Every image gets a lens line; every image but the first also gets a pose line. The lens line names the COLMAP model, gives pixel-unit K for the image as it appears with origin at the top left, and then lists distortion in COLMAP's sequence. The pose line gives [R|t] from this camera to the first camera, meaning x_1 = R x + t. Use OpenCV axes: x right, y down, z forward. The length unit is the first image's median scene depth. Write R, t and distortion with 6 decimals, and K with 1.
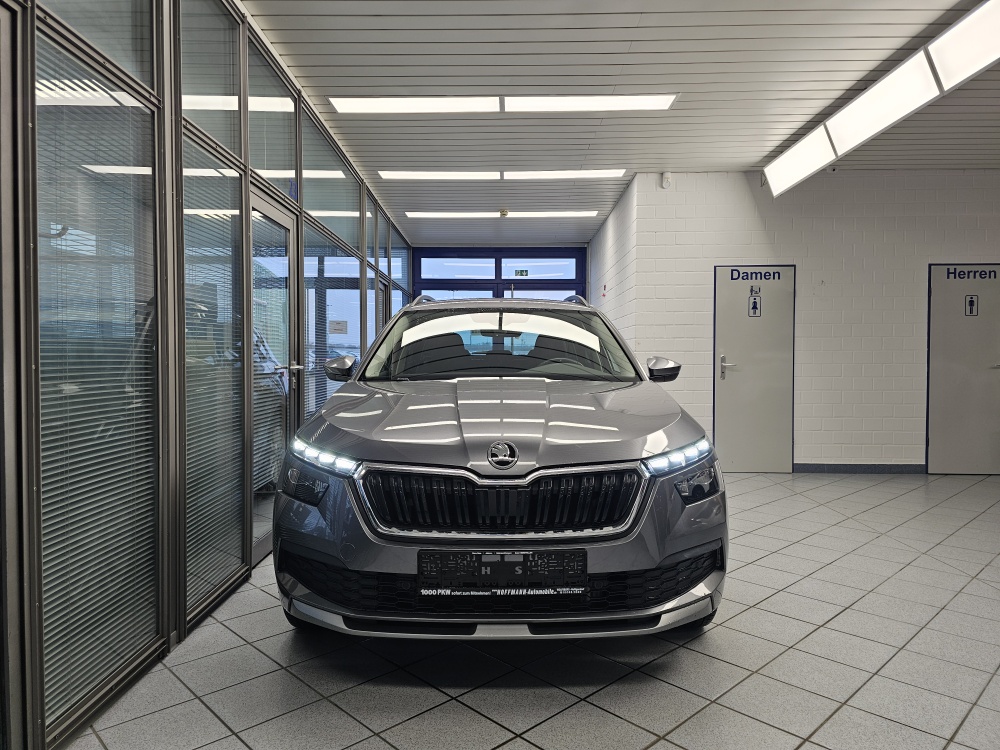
lens RADIAL K [[664.8, 0, 500.0], [0, 664.8, 375.0], [0, 0, 1]] dist [0.066627, -0.044142]
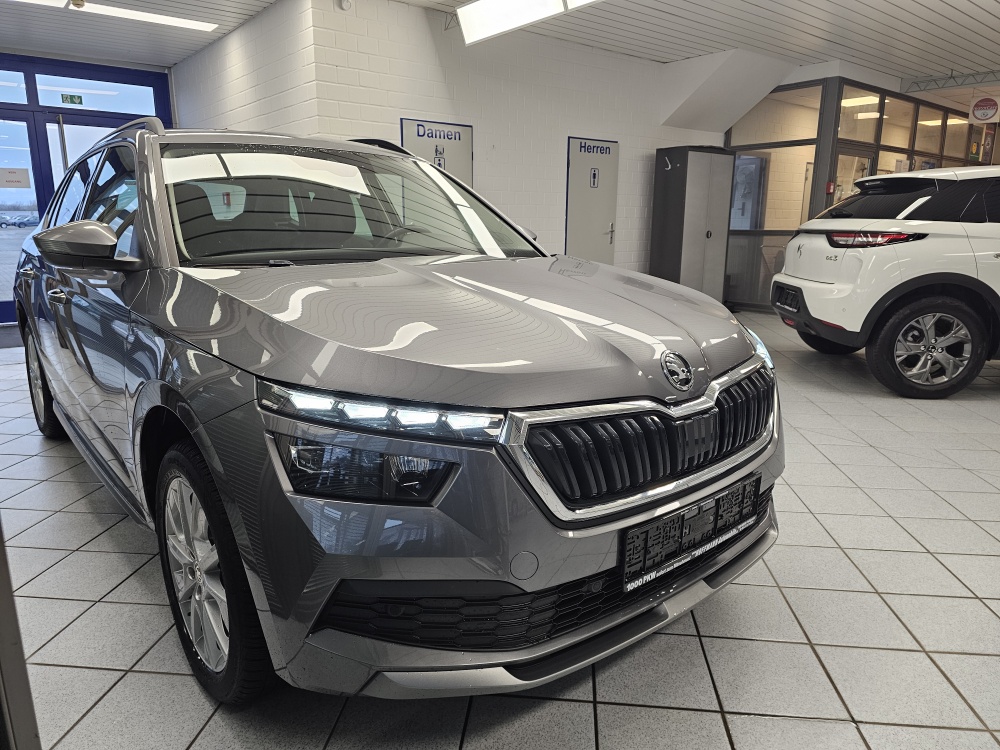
lens RADIAL K [[664.8, 0, 500.0], [0, 664.8, 375.0], [0, 0, 1]] dist [0.066627, -0.044142]
pose [[0.770572, -0.140985, 0.621565, -0.184302], [0.016134, 0.979230, 0.202110, -0.006103], [-0.637149, -0.145712, 0.756842, 0.187119]]
